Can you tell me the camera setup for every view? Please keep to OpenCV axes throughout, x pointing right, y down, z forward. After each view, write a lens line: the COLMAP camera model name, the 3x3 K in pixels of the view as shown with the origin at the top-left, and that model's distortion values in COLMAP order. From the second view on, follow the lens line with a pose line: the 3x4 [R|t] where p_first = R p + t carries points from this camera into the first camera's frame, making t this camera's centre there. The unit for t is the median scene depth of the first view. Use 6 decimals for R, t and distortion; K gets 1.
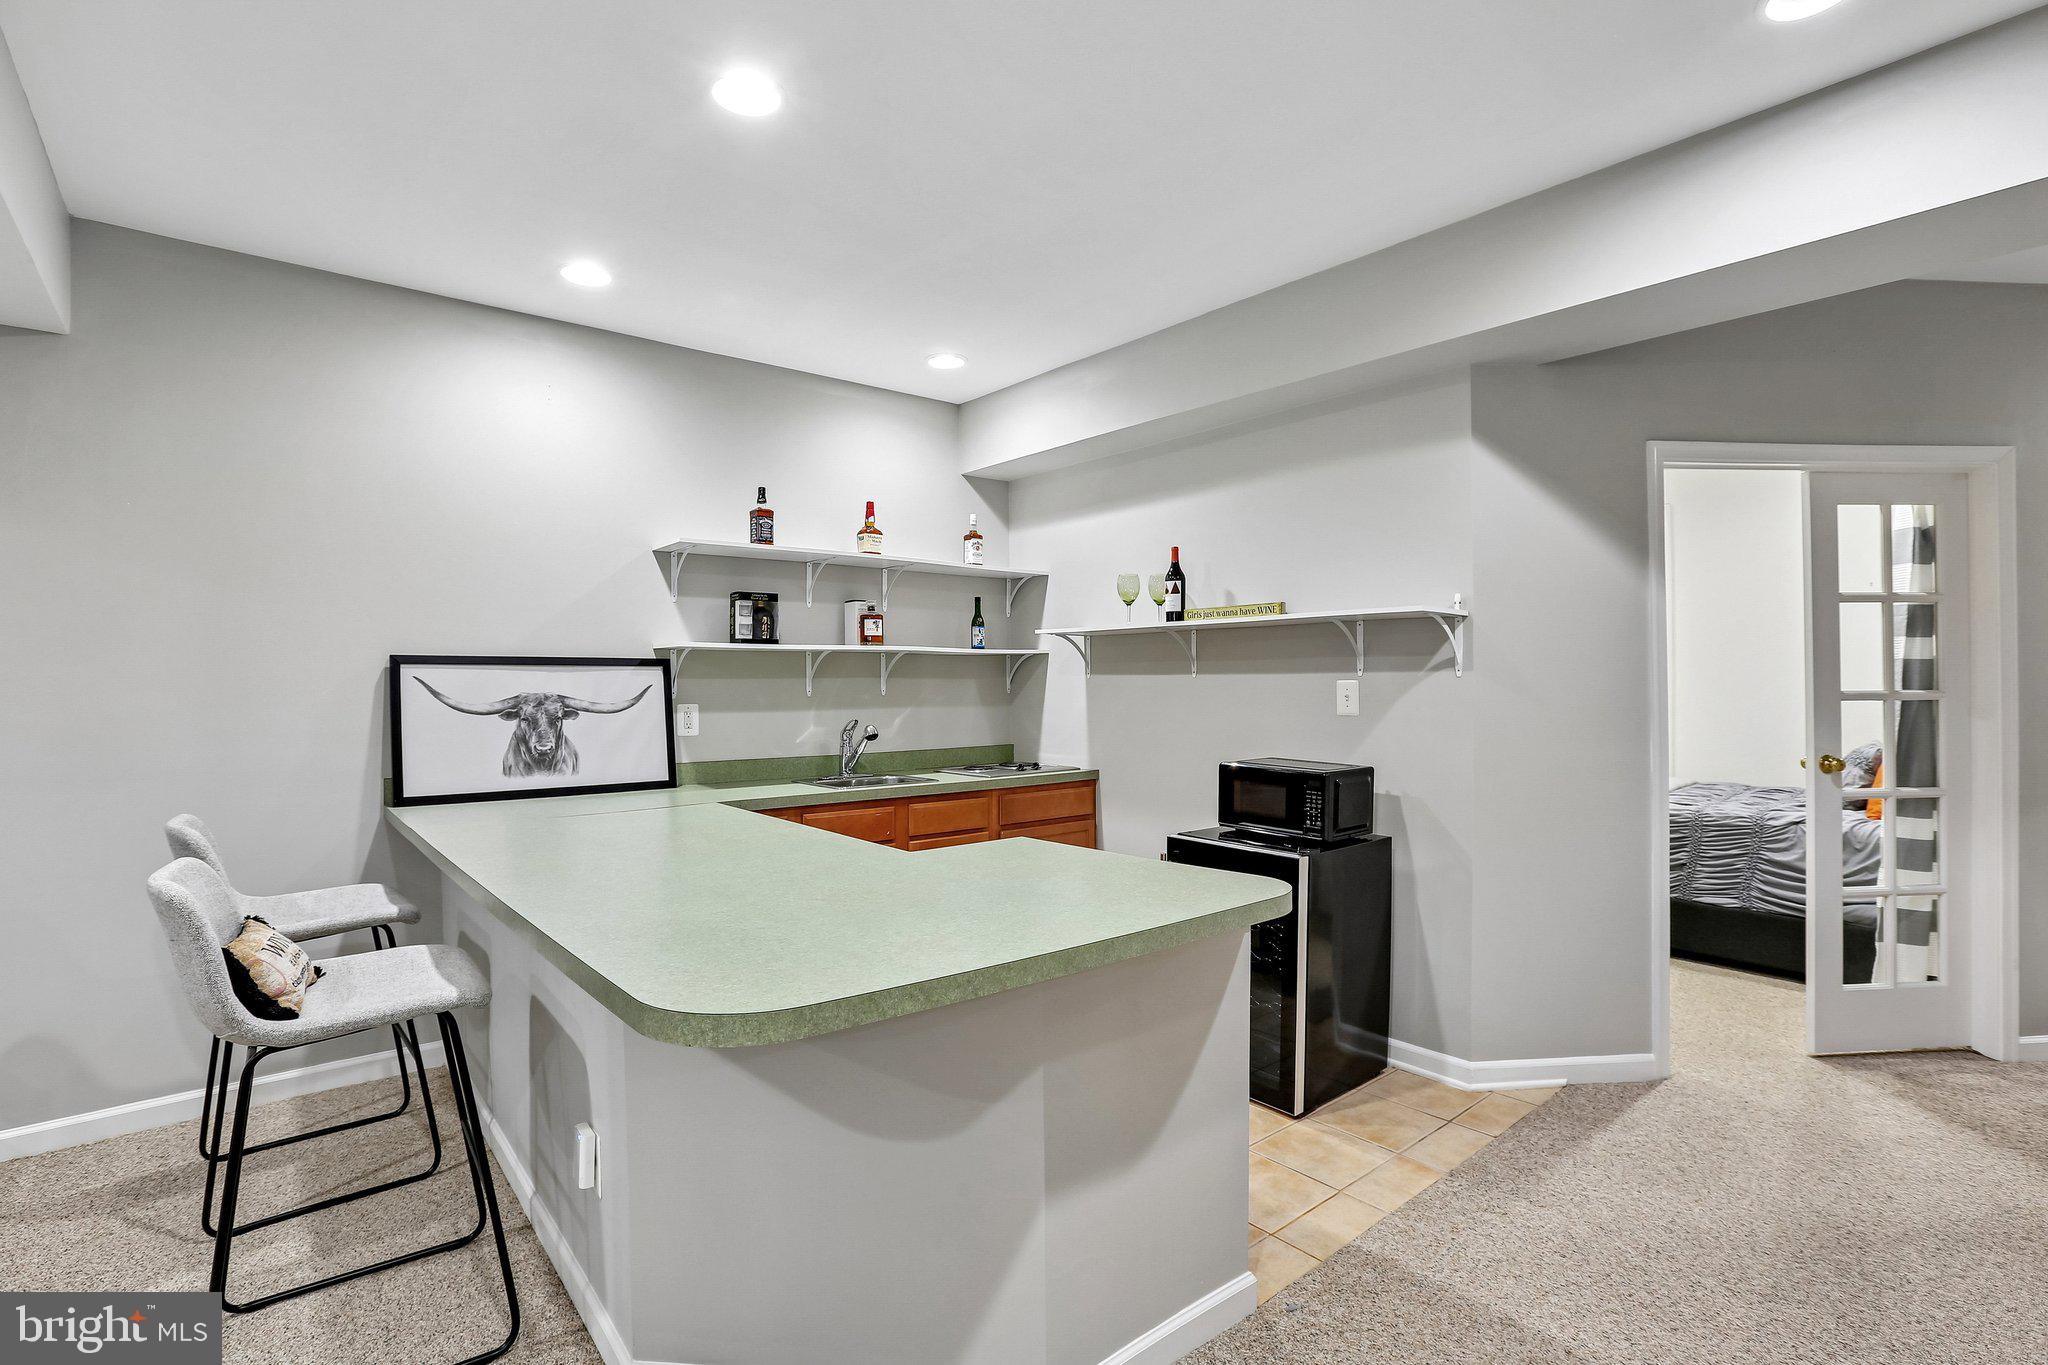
lens RADIAL K [[943.2, 0, 1018.5], [0, 943.2, 686.8], [0, 0, 1]] dist [-0.000517, 0.000769]
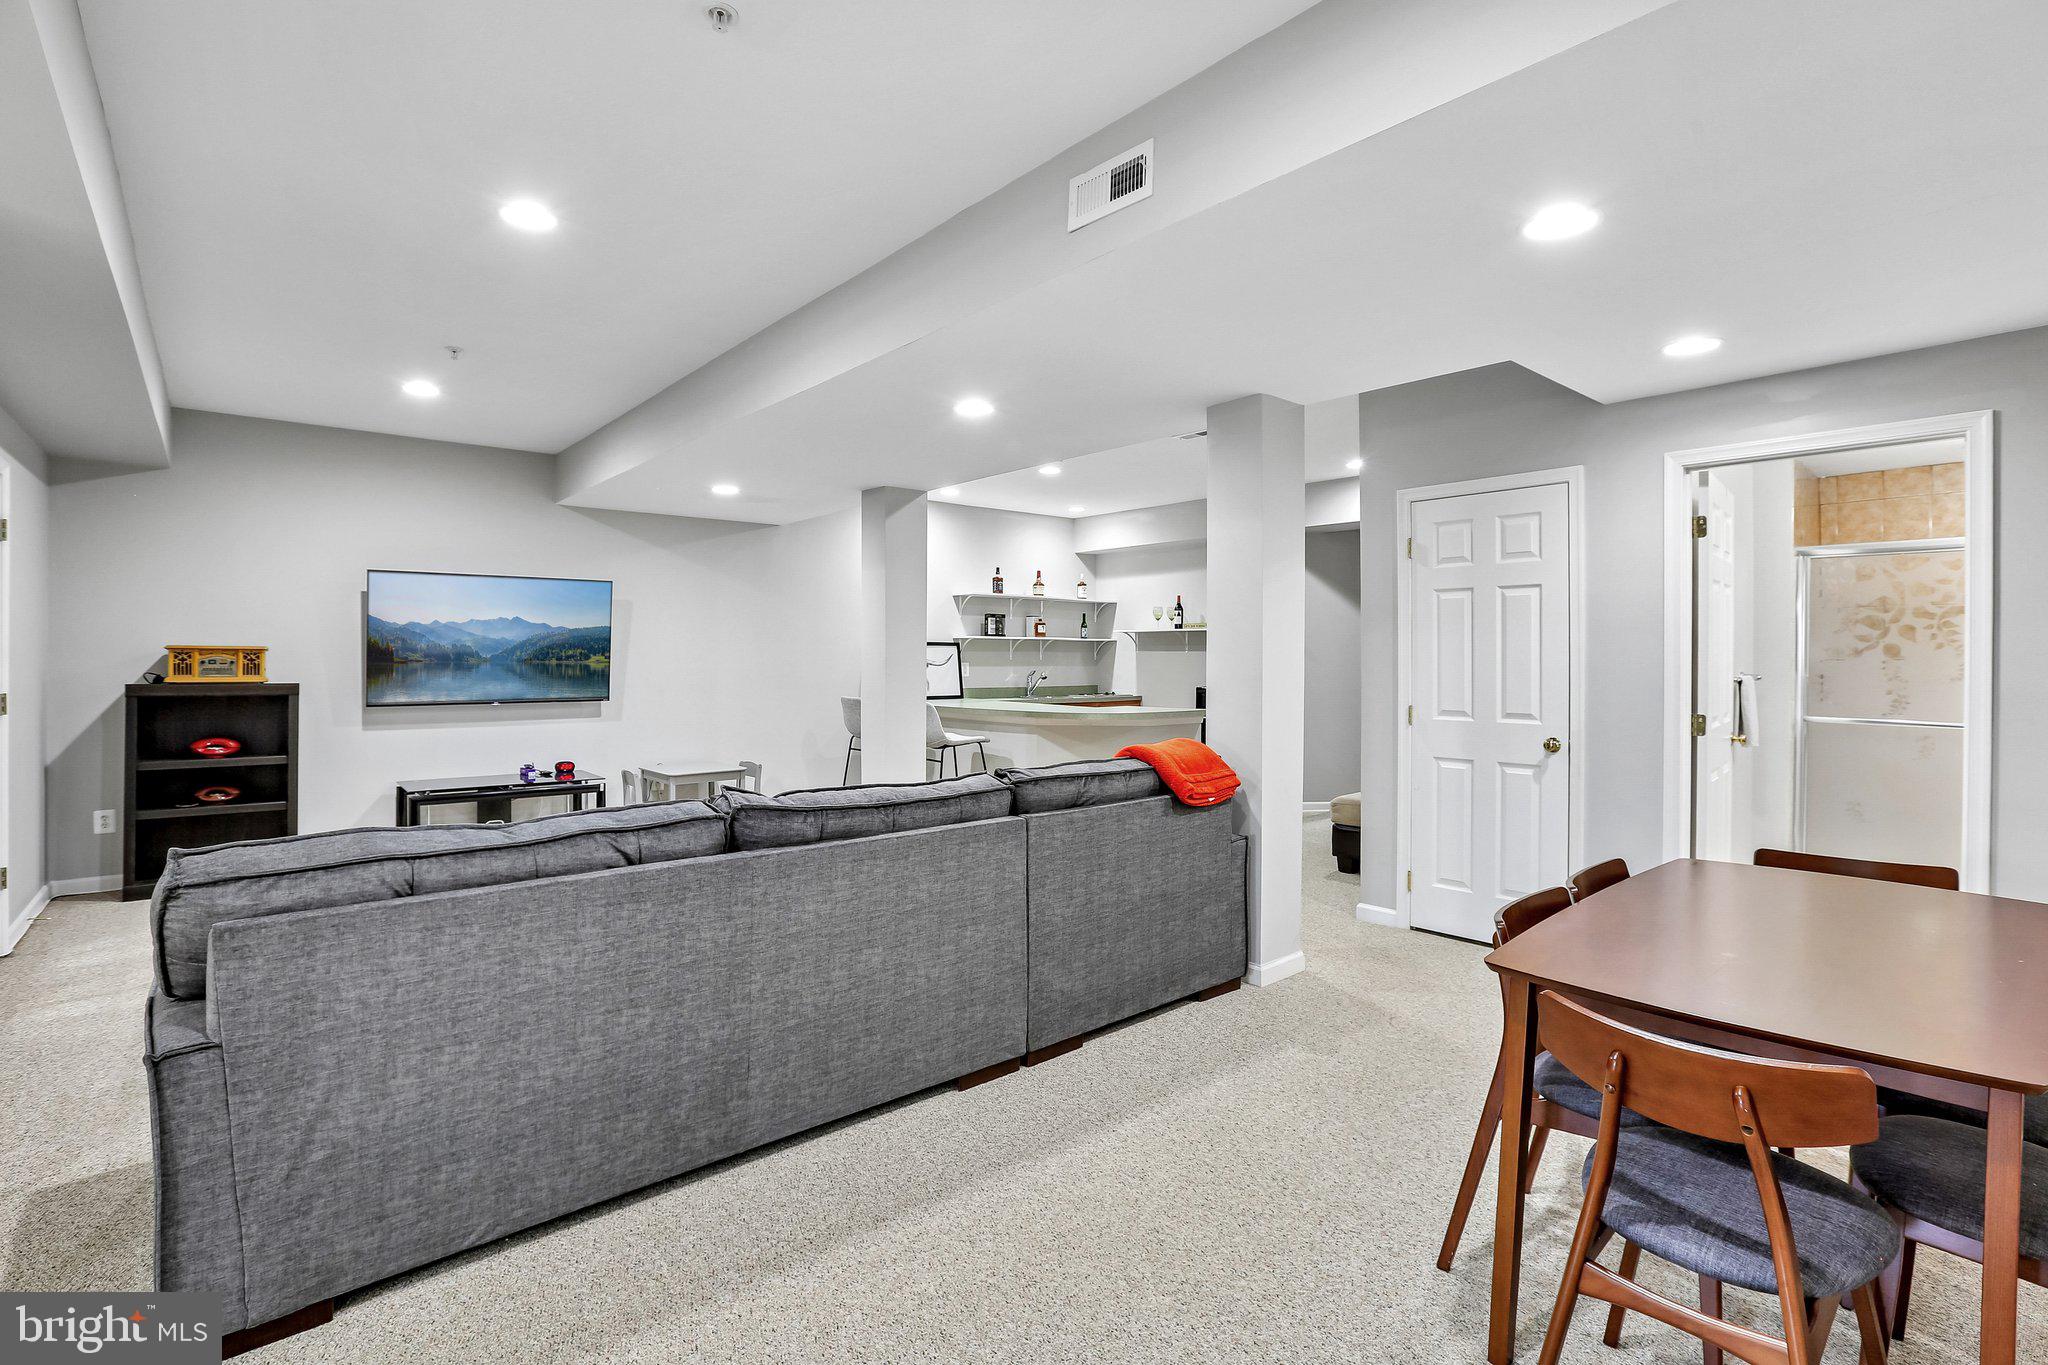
lens RADIAL K [[943.2, 0, 1020.1], [0, 943.2, 663.6], [0, 0, 1]] dist [-0.000517, 0.000769]
pose [[0.999907, 0.011363, 0.007495, -0.217834], [-0.011397, 0.999925, 0.004504, 0.008577], [-0.007443, -0.004589, 0.999962, -1.192495]]
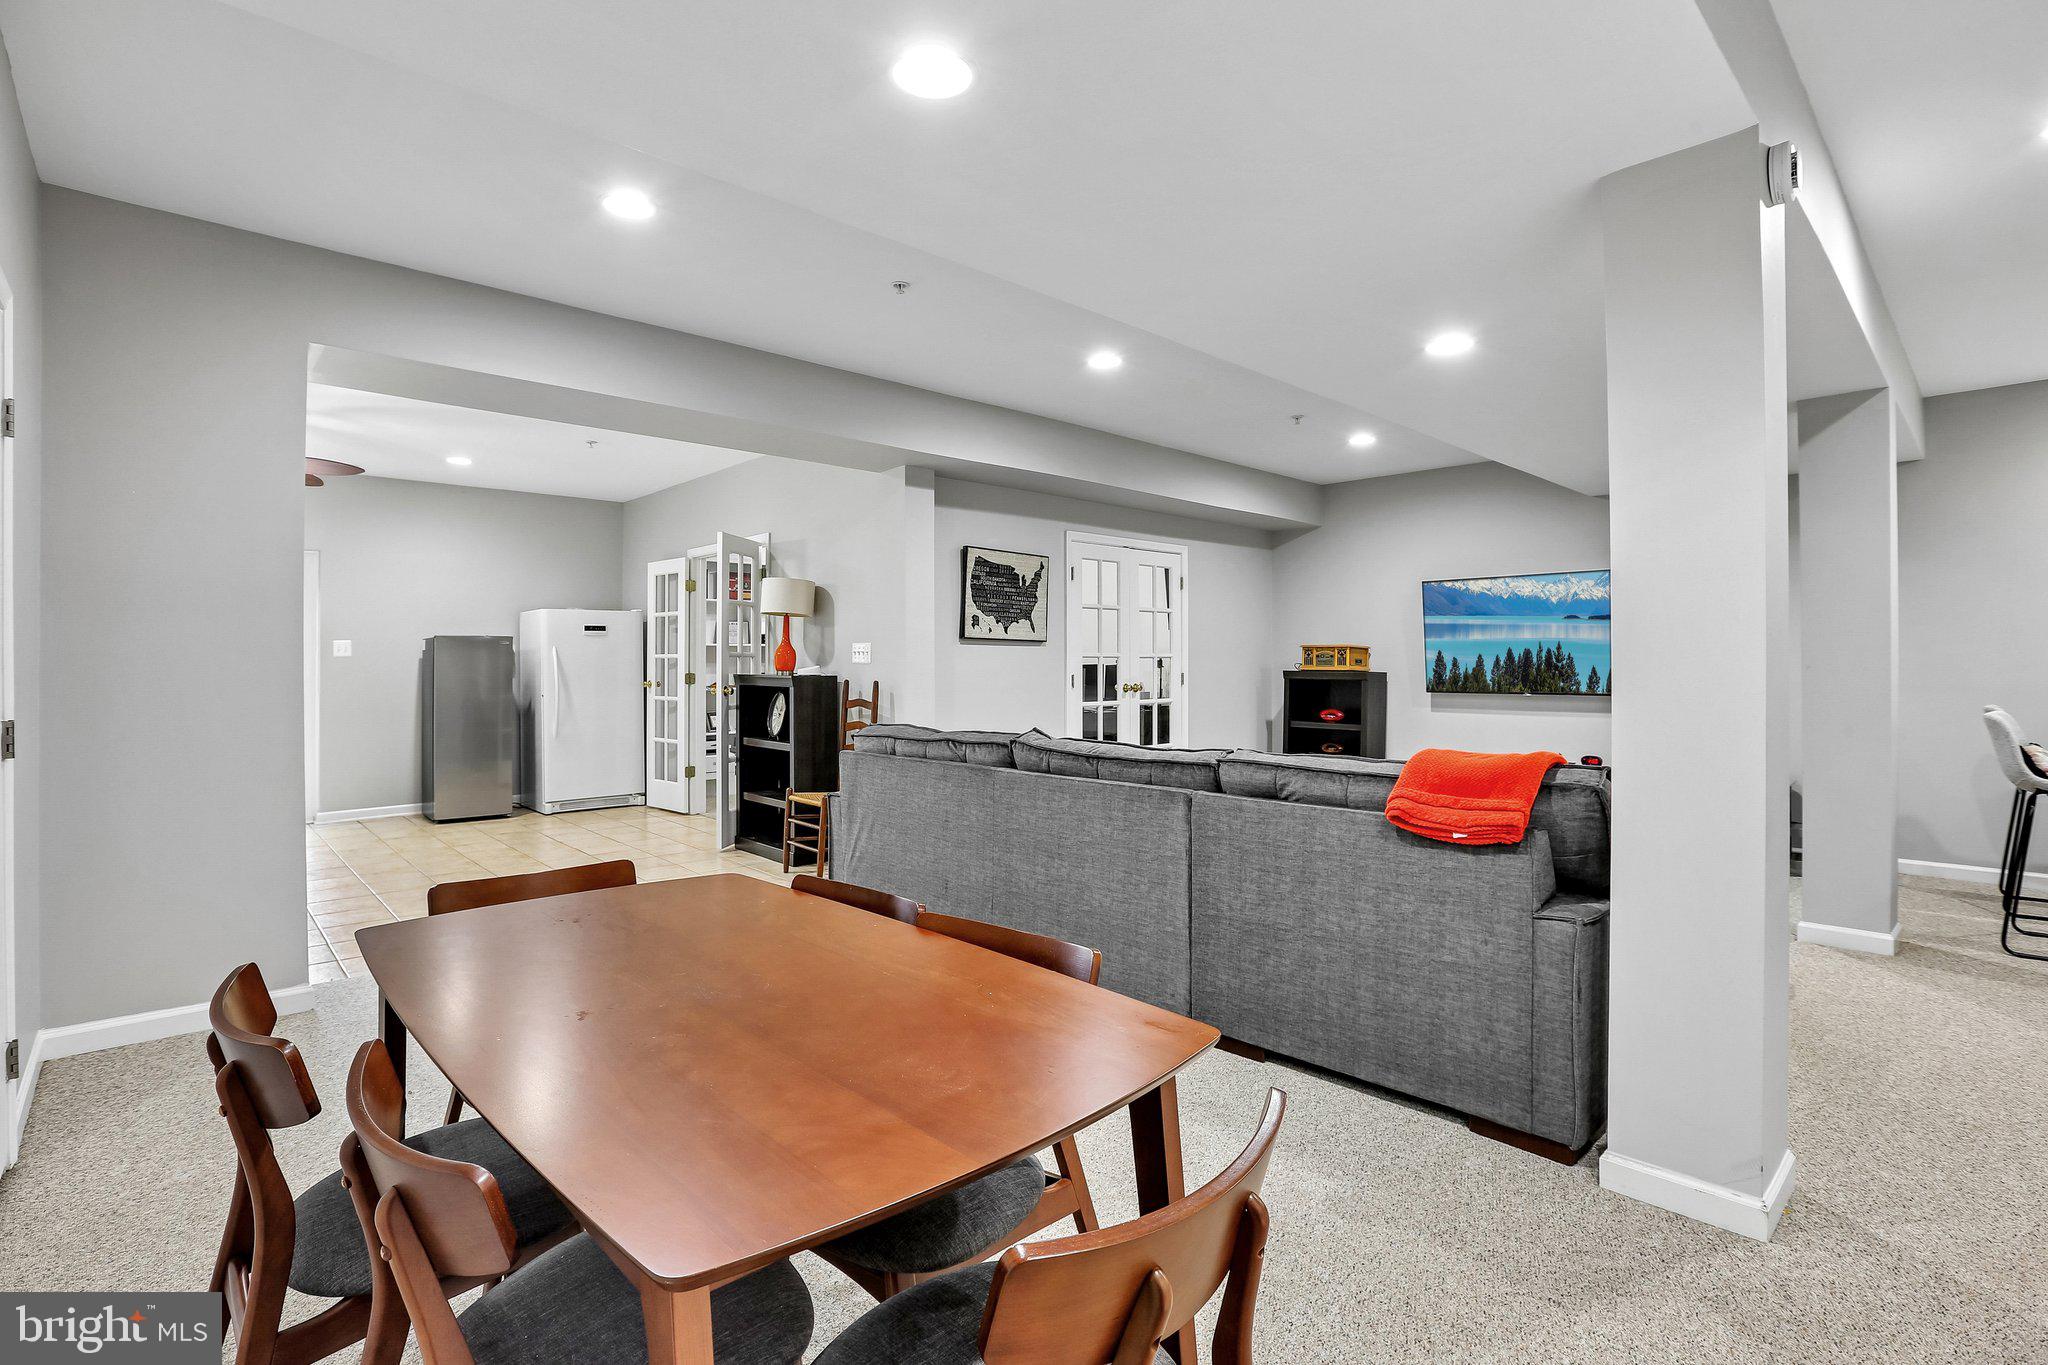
lens RADIAL K [[943.2, 0, 1014.4], [0, 943.2, 673.7], [0, 0, 1]] dist [-0.000517, 0.000769]
pose [[0.066058, 0.015537, -0.997695, 0.521425], [0.005304, 0.999859, 0.015922, 0.025714], [0.997802, -0.006343, 0.065966, -0.647234]]
